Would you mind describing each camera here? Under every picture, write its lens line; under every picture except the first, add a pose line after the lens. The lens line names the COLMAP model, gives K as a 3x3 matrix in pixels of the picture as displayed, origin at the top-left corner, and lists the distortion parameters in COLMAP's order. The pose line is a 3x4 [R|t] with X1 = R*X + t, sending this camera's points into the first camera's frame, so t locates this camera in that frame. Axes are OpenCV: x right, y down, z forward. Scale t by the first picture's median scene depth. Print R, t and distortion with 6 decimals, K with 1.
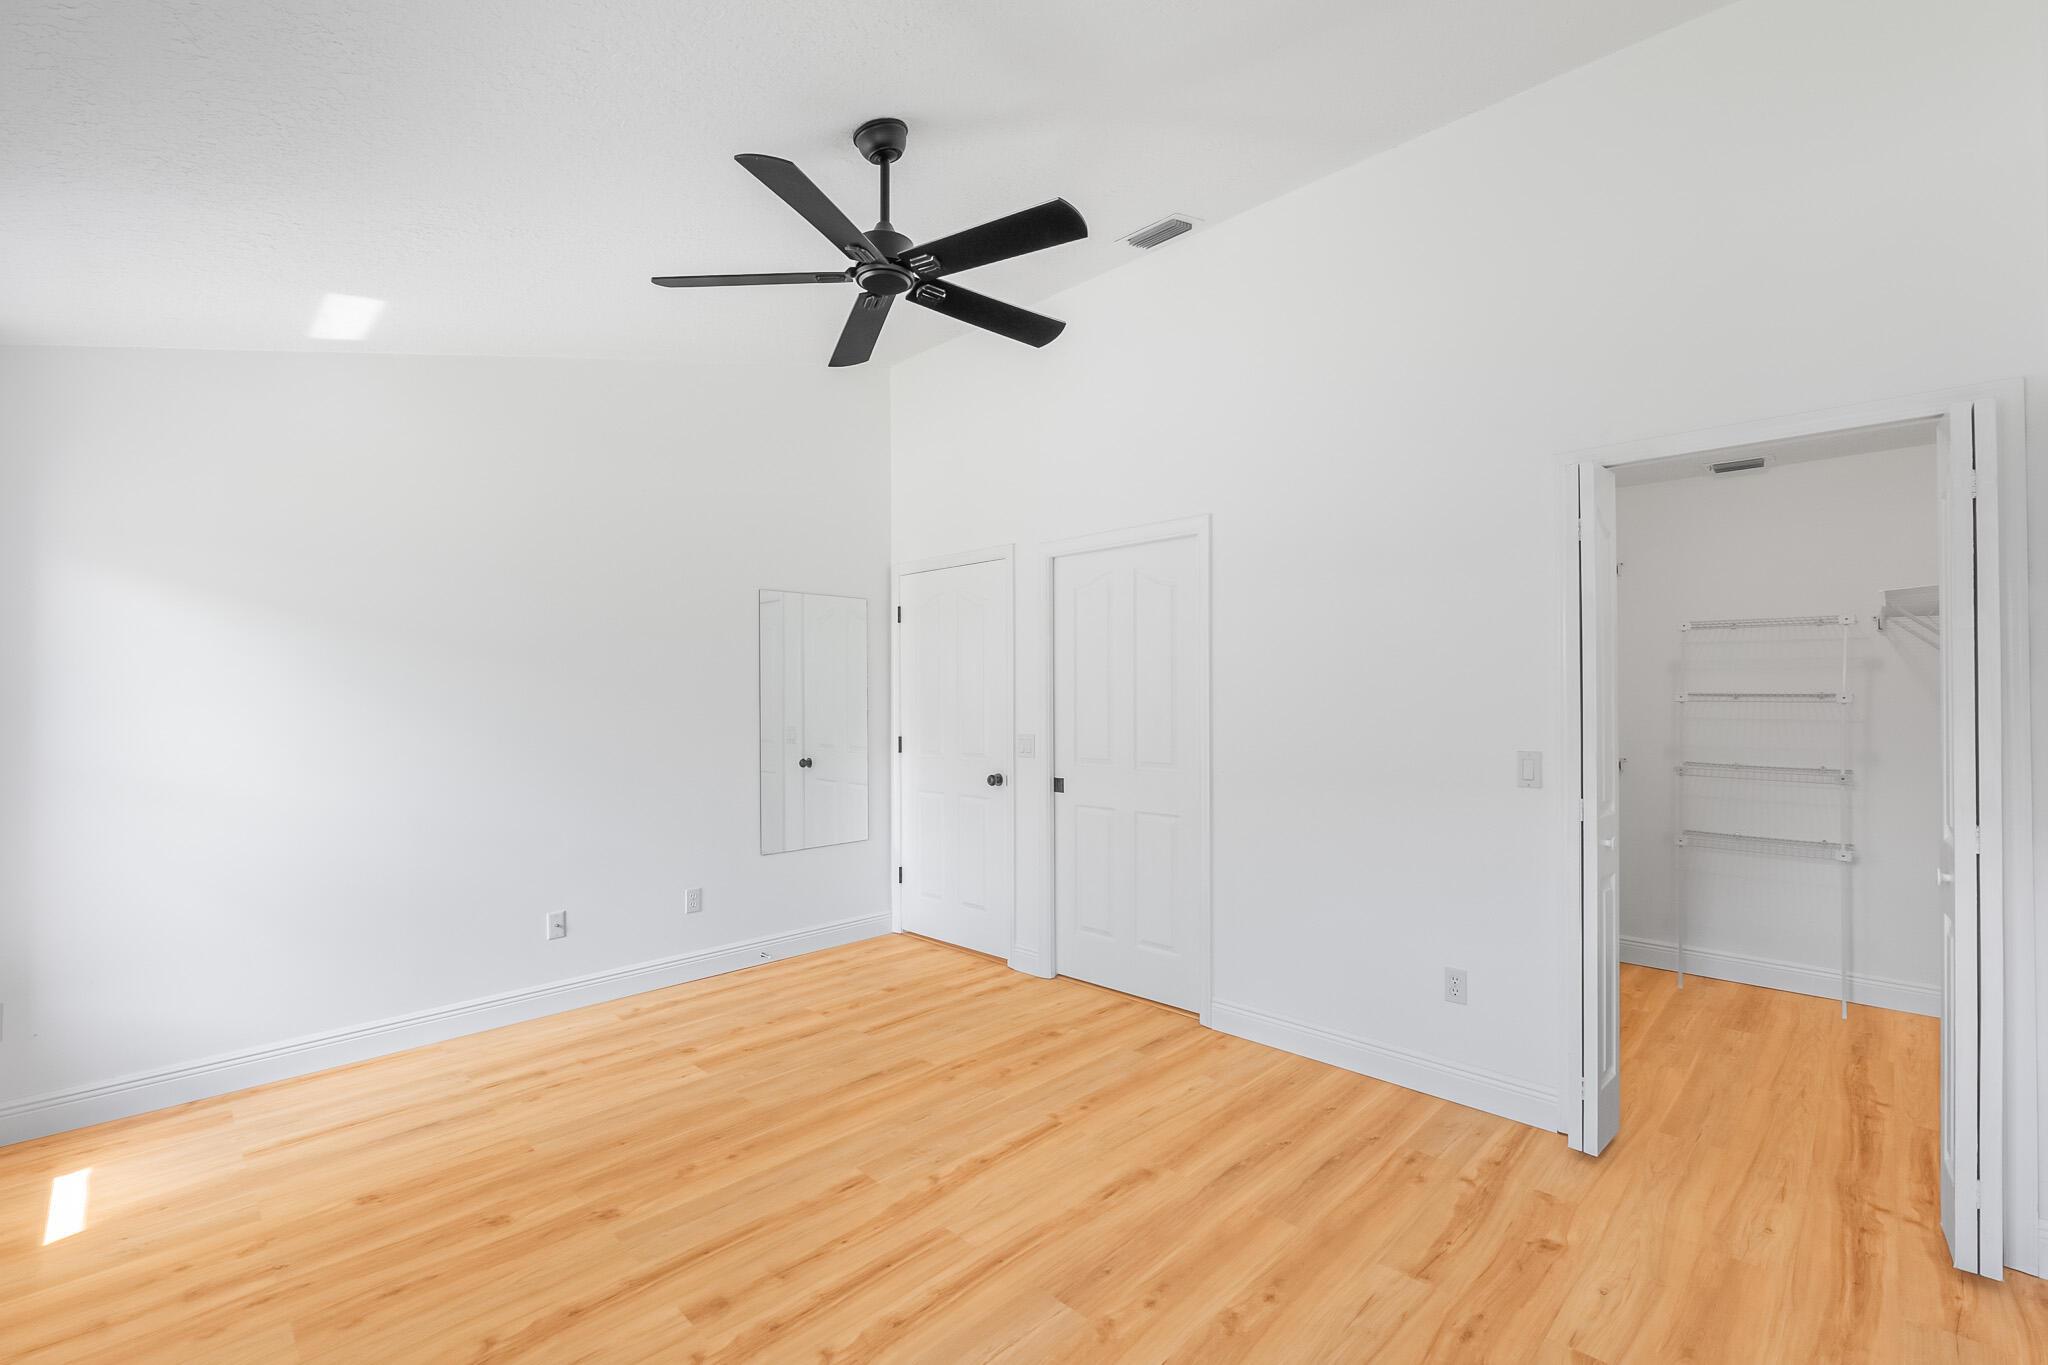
lens RADIAL K [[872.9, 0, 1036.1], [0, 872.9, 693.3], [0, 0, 1]] dist [-0.005574, -0.000344]
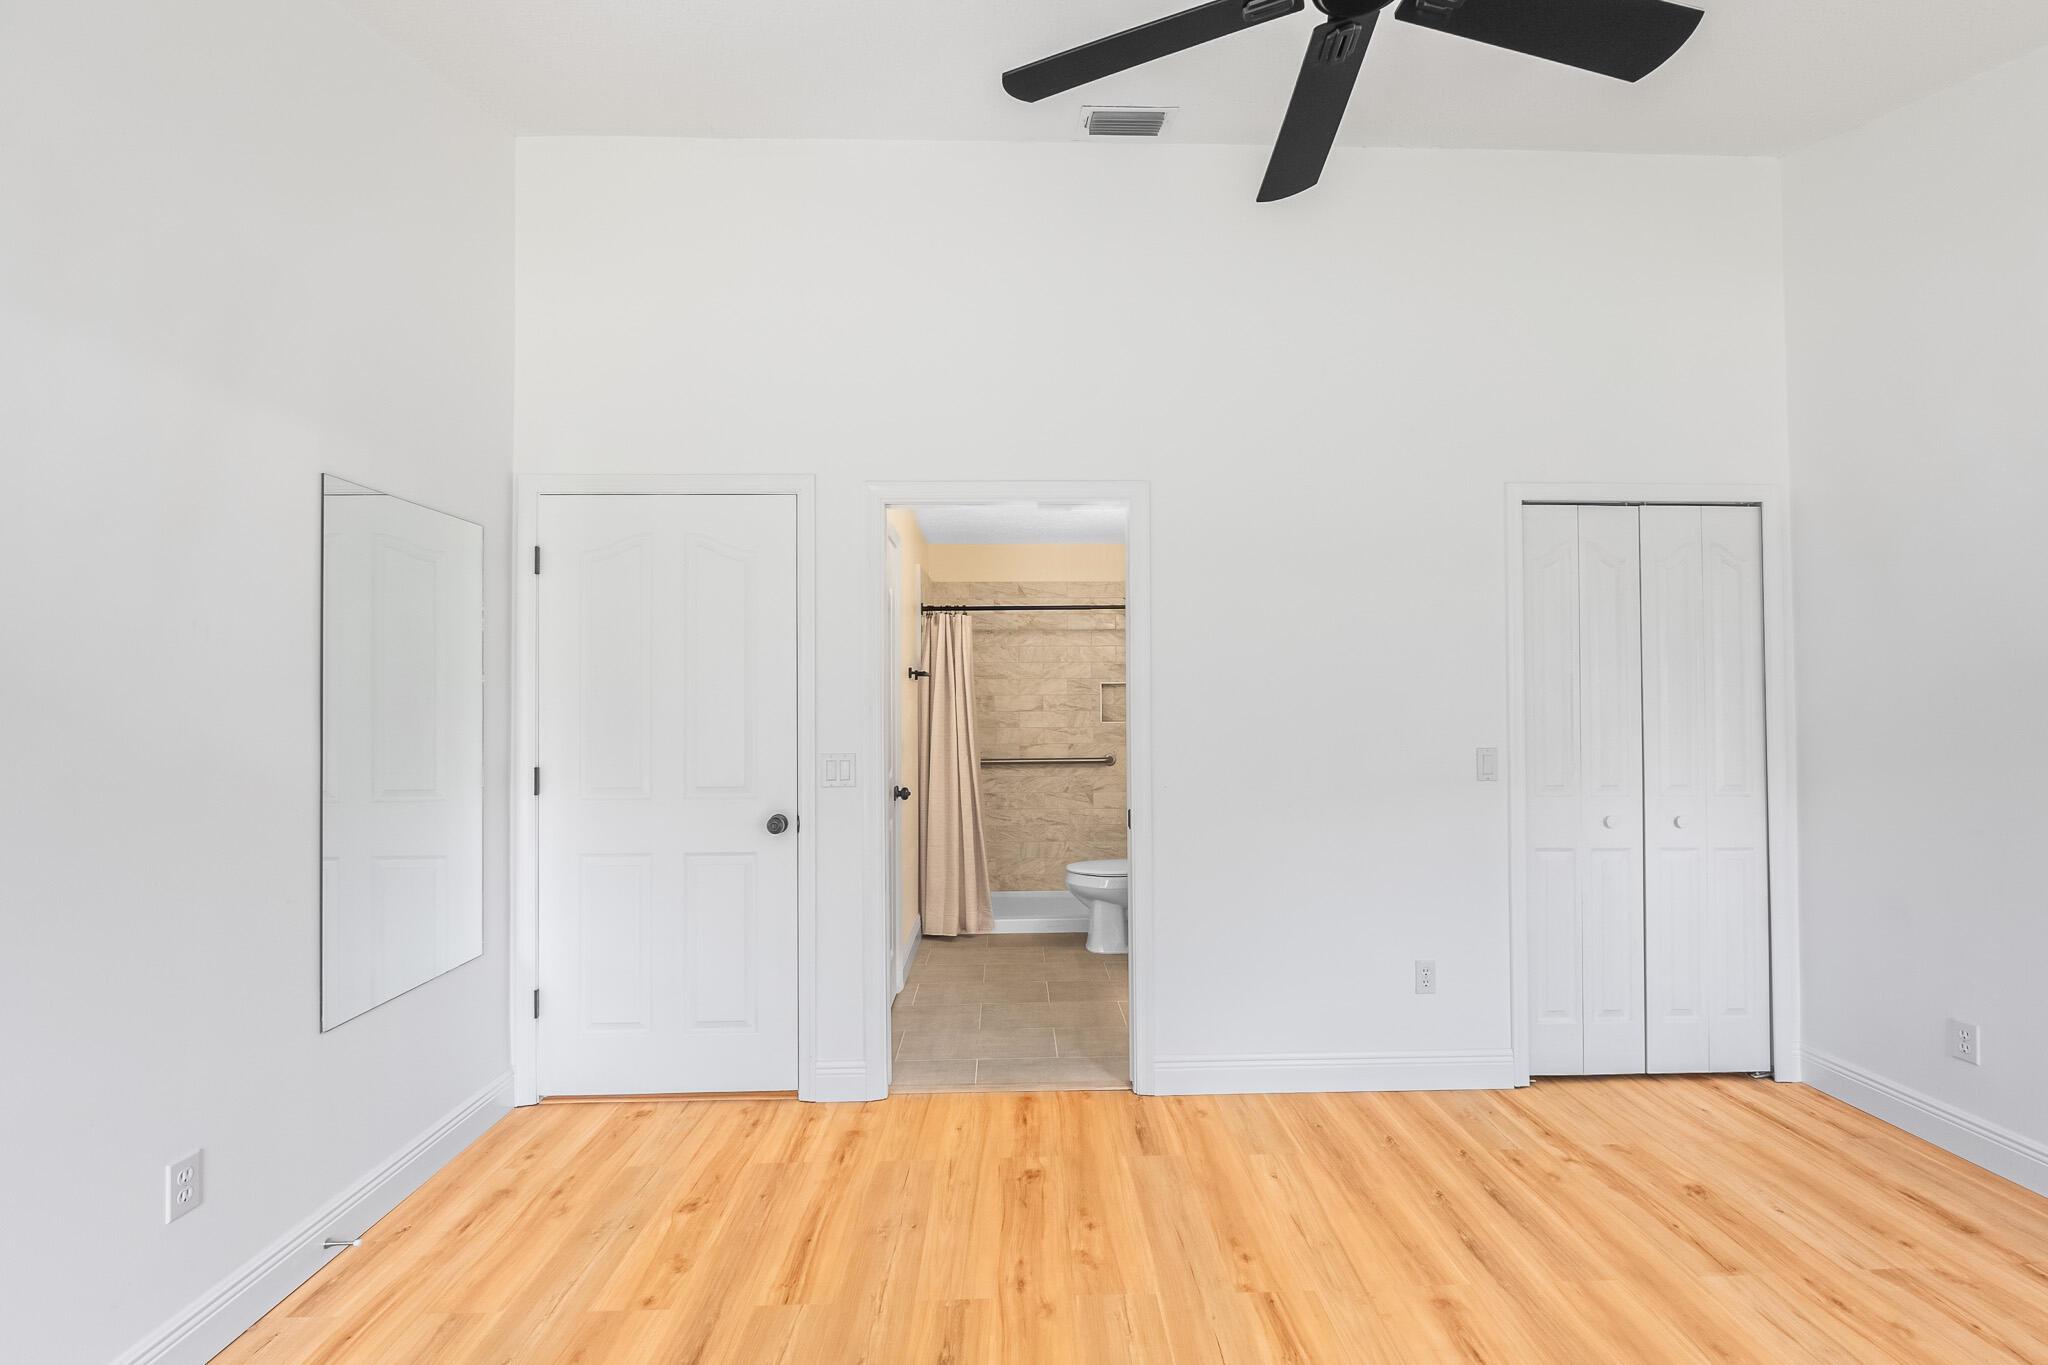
lens RADIAL K [[872.9, 0, 1036.1], [0, 872.9, 693.3], [0, 0, 1]] dist [-0.005574, -0.000344]
pose [[0.698905, 0.008302, 0.715166, -0.613988], [-0.001089, 0.999944, -0.010544, 0.009702], [-0.715213, 0.006590, 0.698875, 0.631270]]
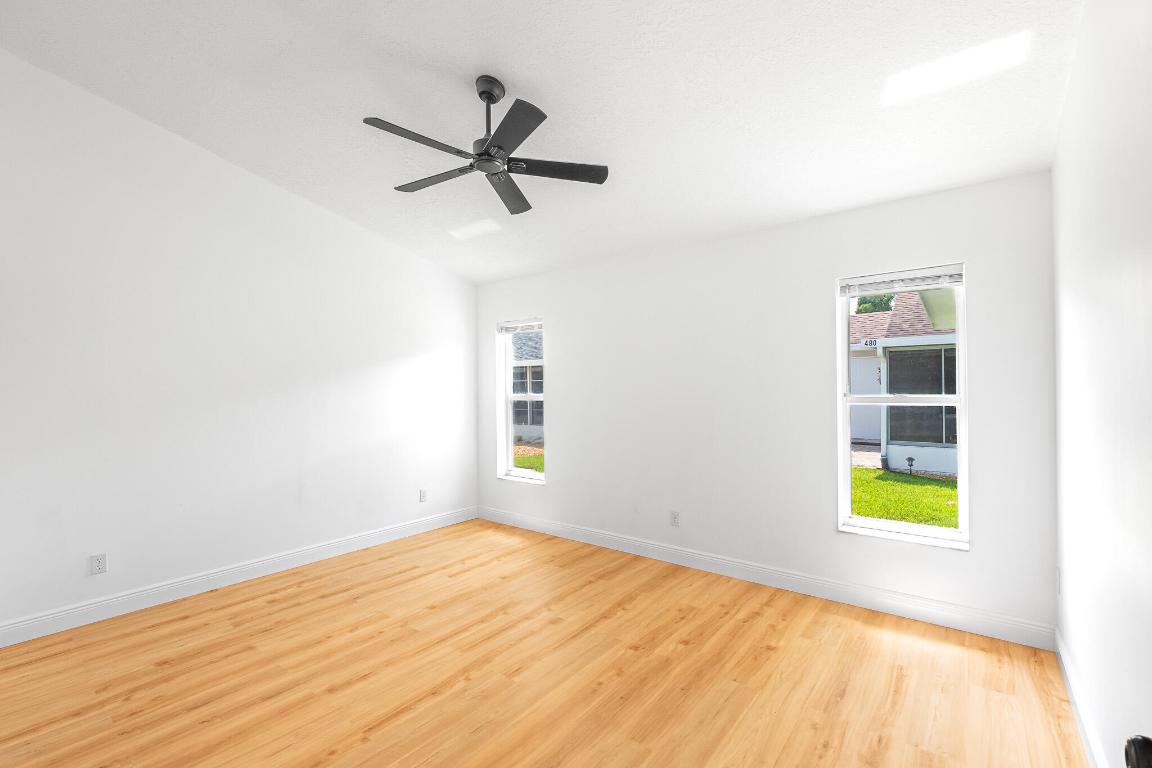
lens RADIAL K [[491.0, 0, 582.8], [0, 491.0, 390.1], [0, 0, 1]] dist [-0.005574, -0.000344]
pose [[-0.994638, 0.016541, -0.102086, -0.219553], [0.017067, 0.999845, -0.004280, 0.011880], [0.102000, -0.006000, -0.994766, 1.719702]]
